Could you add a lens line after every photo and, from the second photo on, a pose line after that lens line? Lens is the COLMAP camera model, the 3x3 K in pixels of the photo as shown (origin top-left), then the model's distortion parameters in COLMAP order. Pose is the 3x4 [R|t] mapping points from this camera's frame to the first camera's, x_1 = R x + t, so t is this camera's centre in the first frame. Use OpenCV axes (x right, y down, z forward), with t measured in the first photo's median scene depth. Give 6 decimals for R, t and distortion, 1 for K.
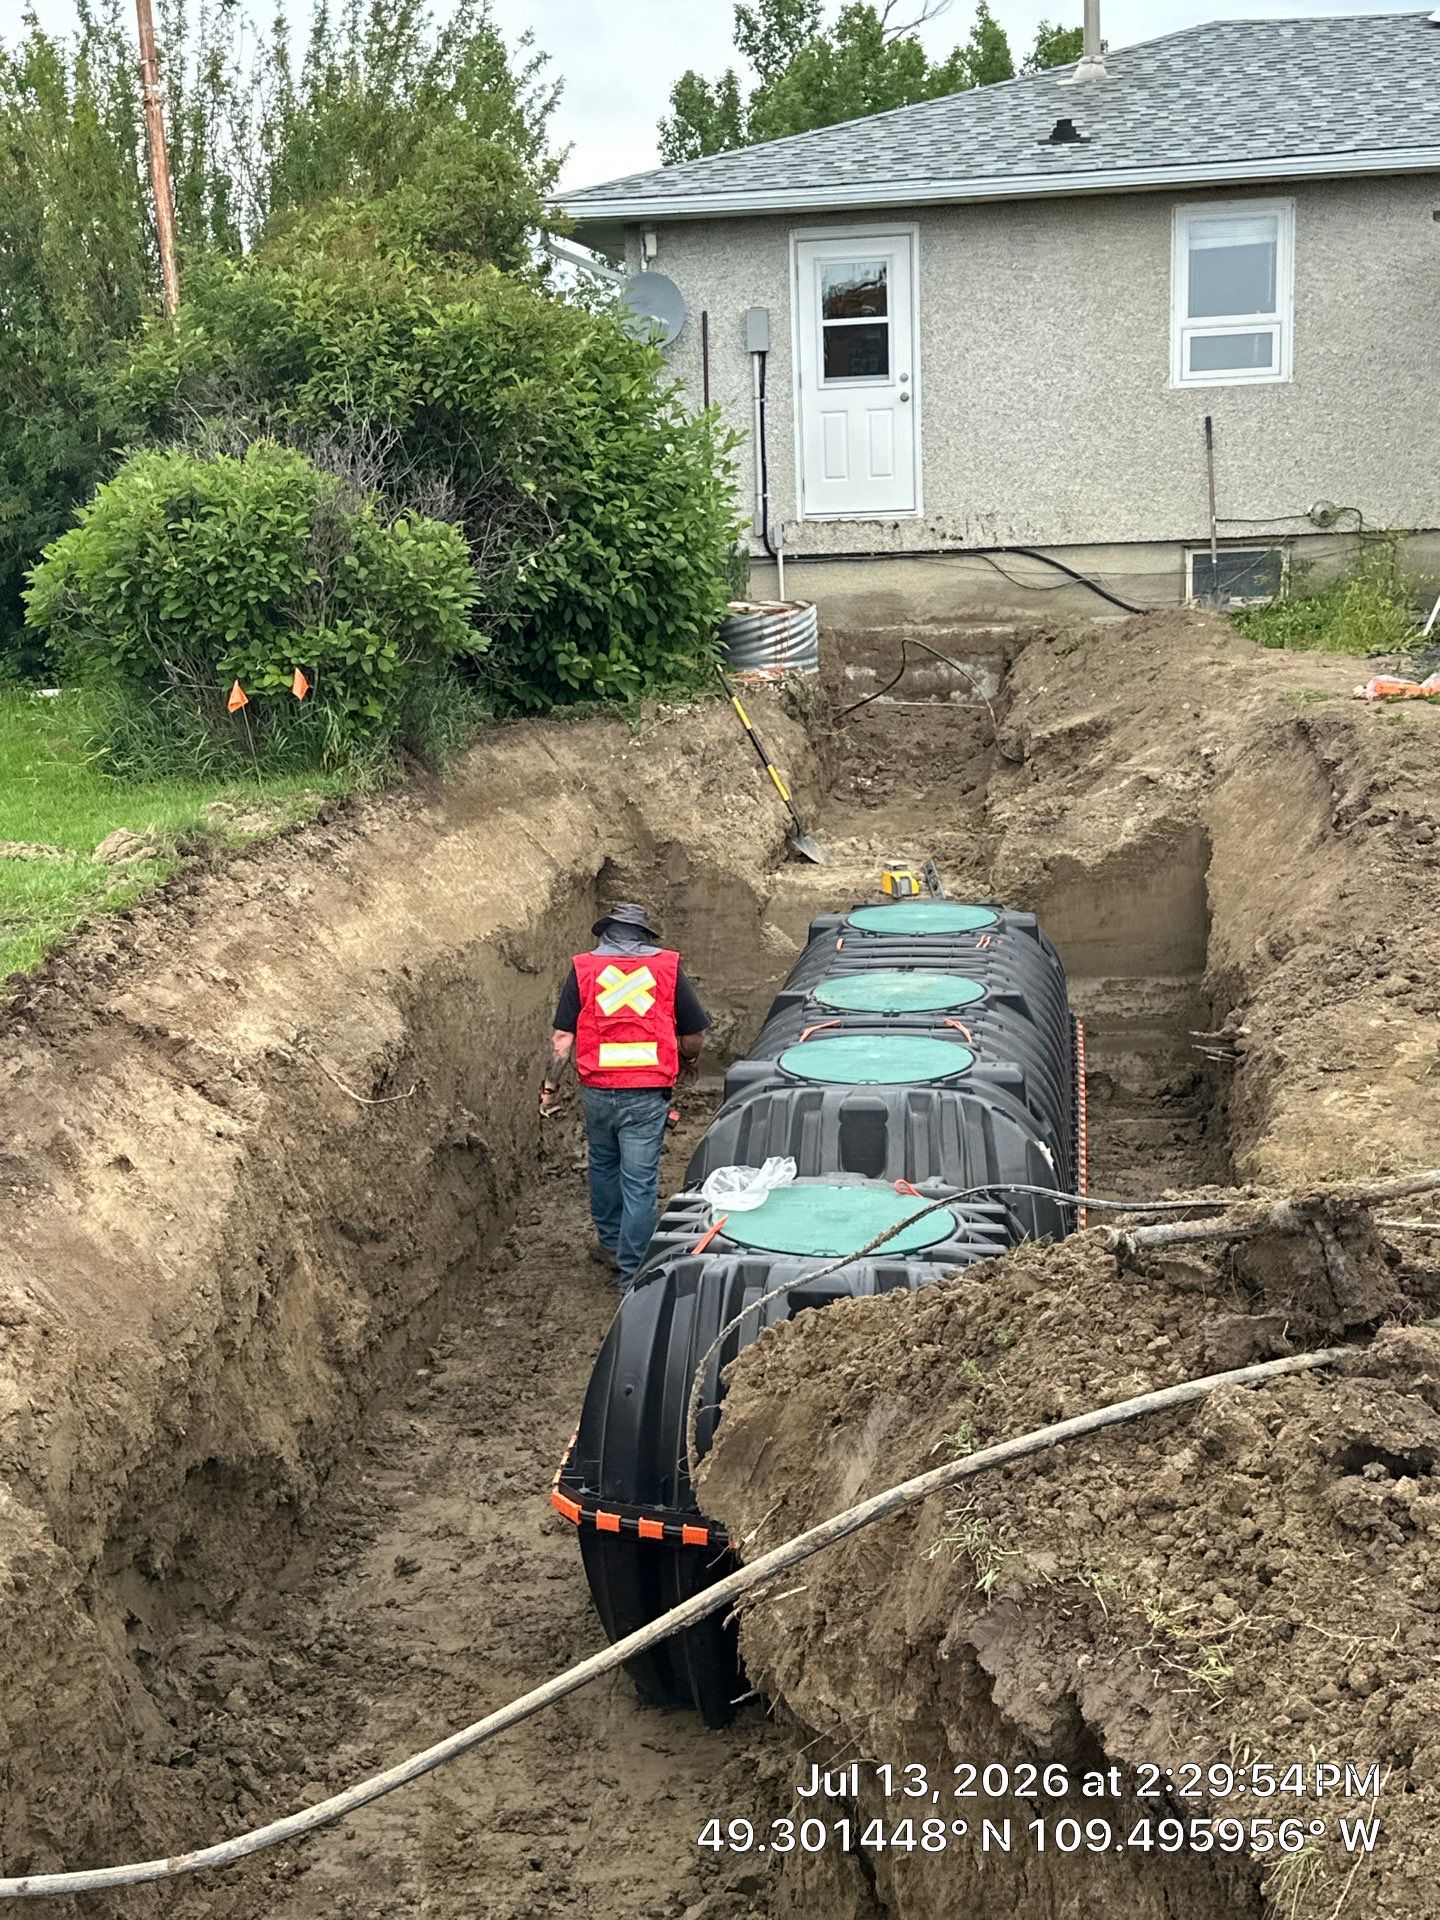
lens RADIAL K [[2368.4, 0, 732.2], [0, 2368.4, 950.7], [0, 0, 1]] dist [0.125084, 0.000000]
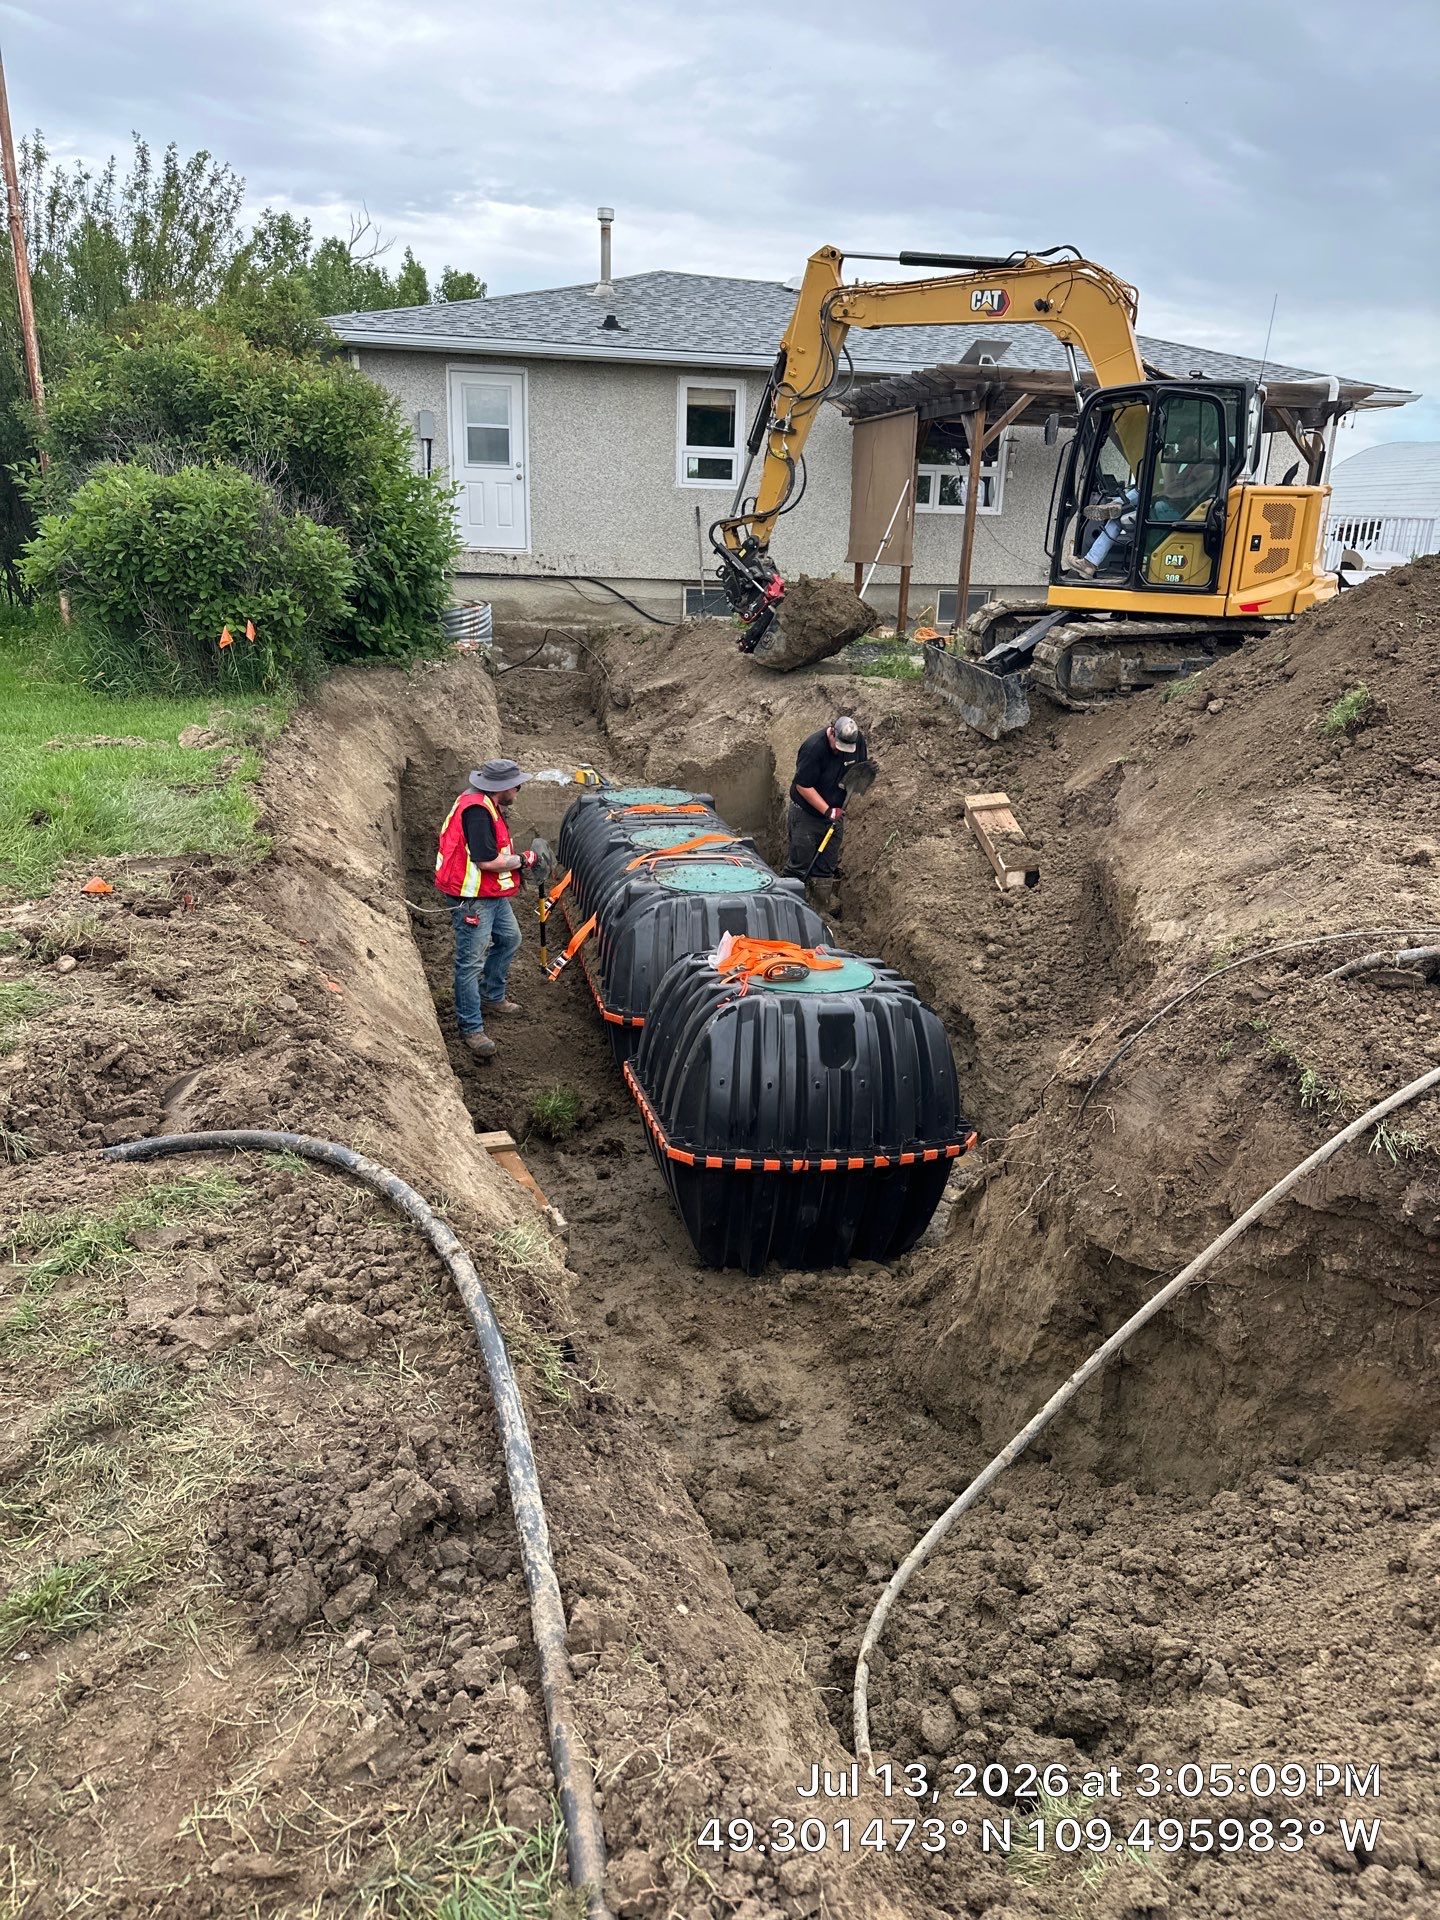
lens RADIAL K [[1326.6, 0, 729.3], [0, 1326.6, 961.9], [0, 0, 1]] dist [0.071949, -0.075279]
pose [[0.933979, -0.043042, 0.354727, -0.180543], [0.007595, 0.994886, 0.100722, 0.008127], [-0.357248, -0.091378, 0.929529, 0.091850]]
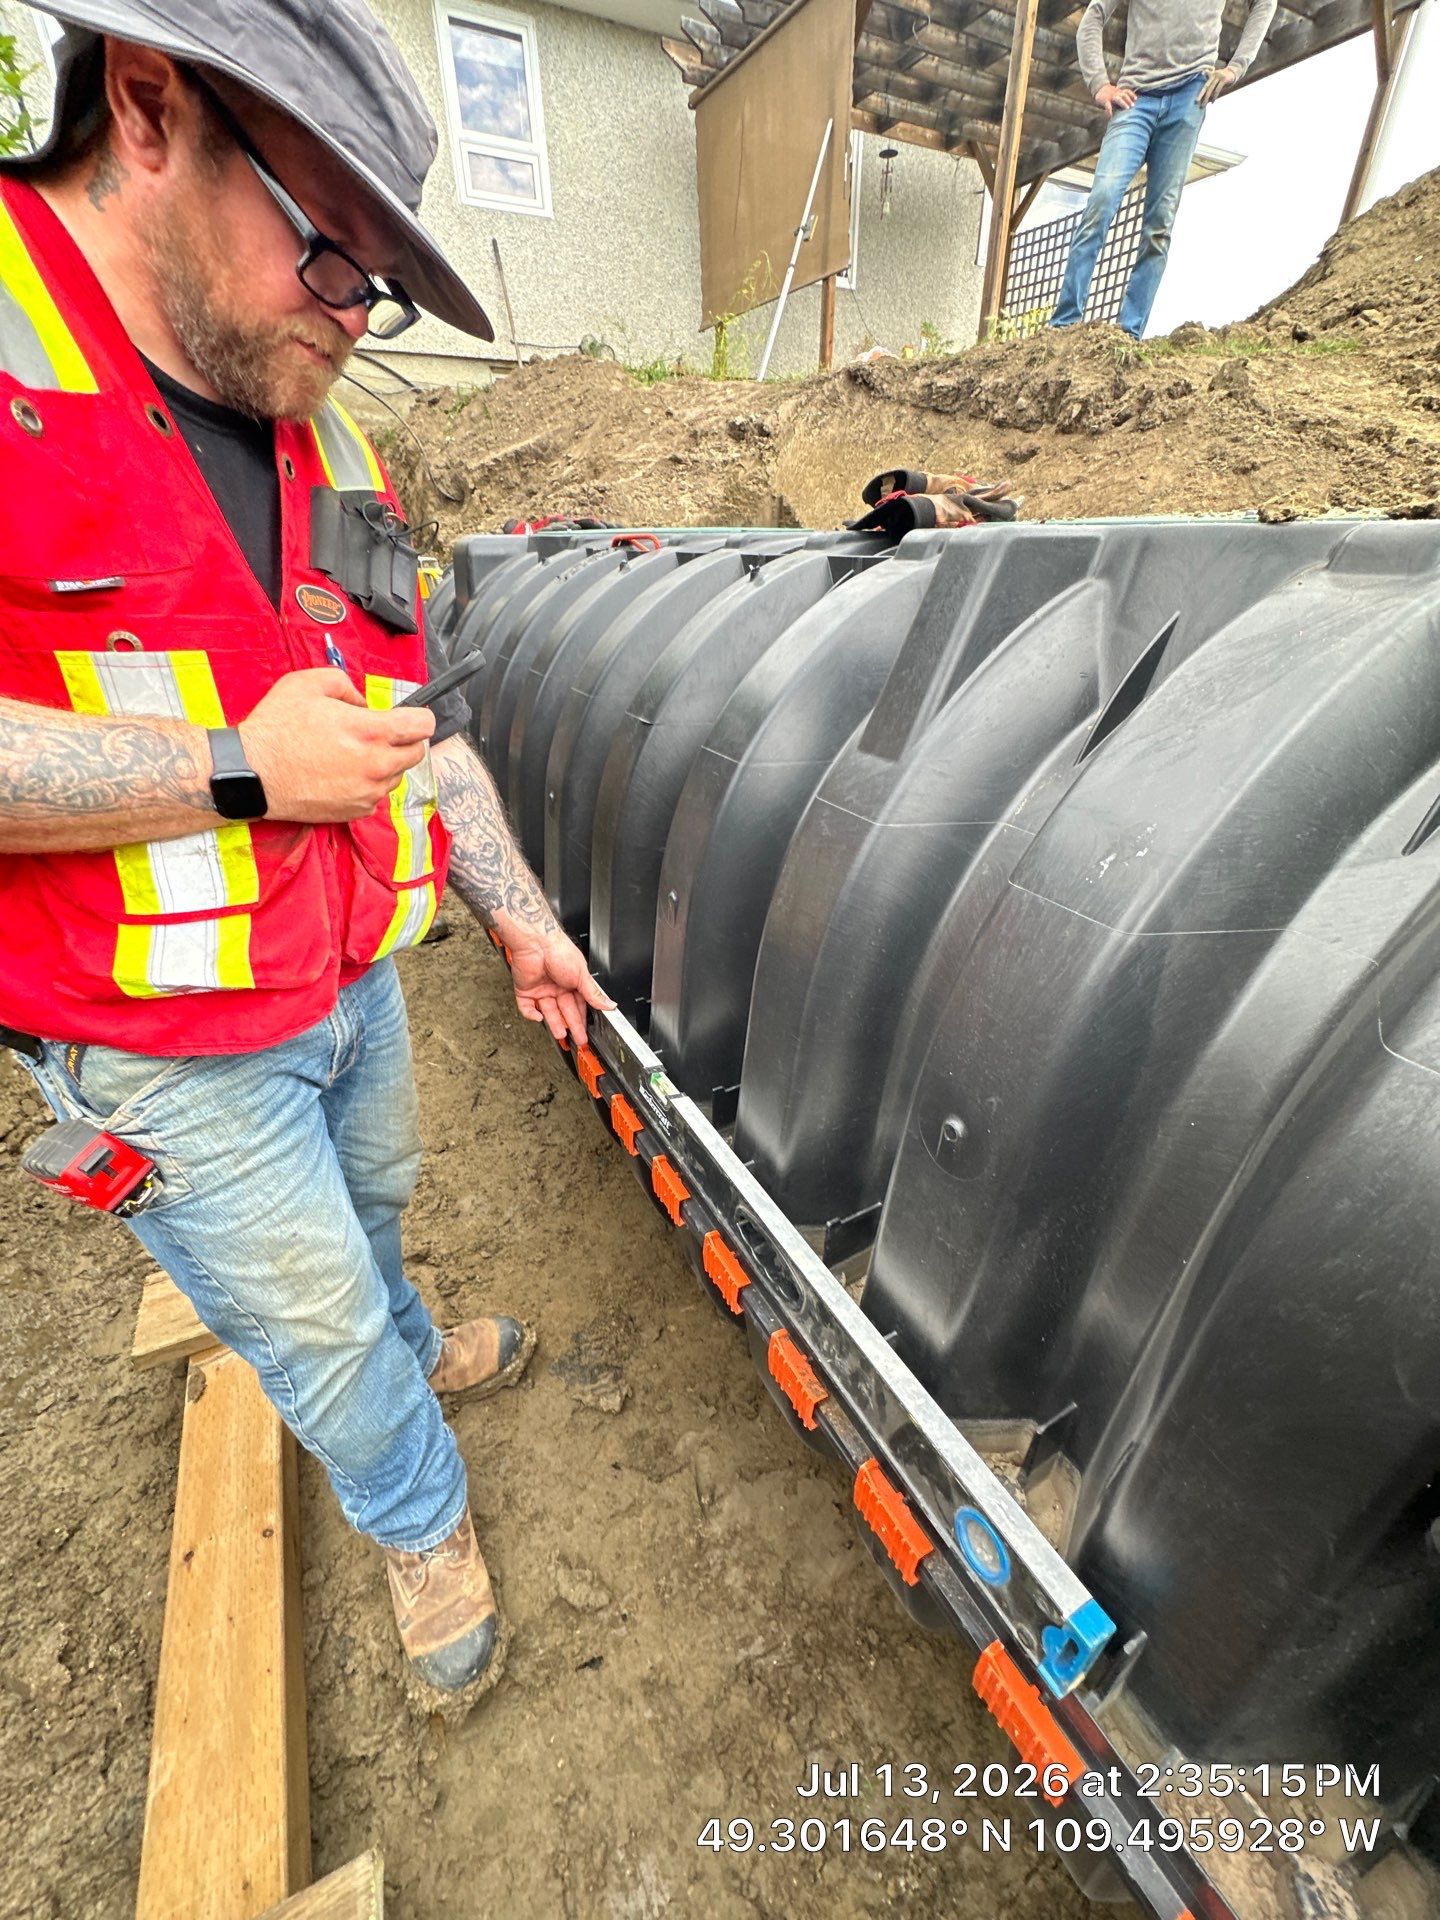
lens RADIAL K [[761.3, 0, 714.3], [0, 761.3, 950.2], [0, 0, 1]] dist [0.001248, 0.000211]
pose [[0.795440, -0.268541, 0.543288, -0.030128], [0.111832, 0.946112, 0.303917, 0.022555], [-0.595625, -0.180990, 0.782607, 0.749217]]
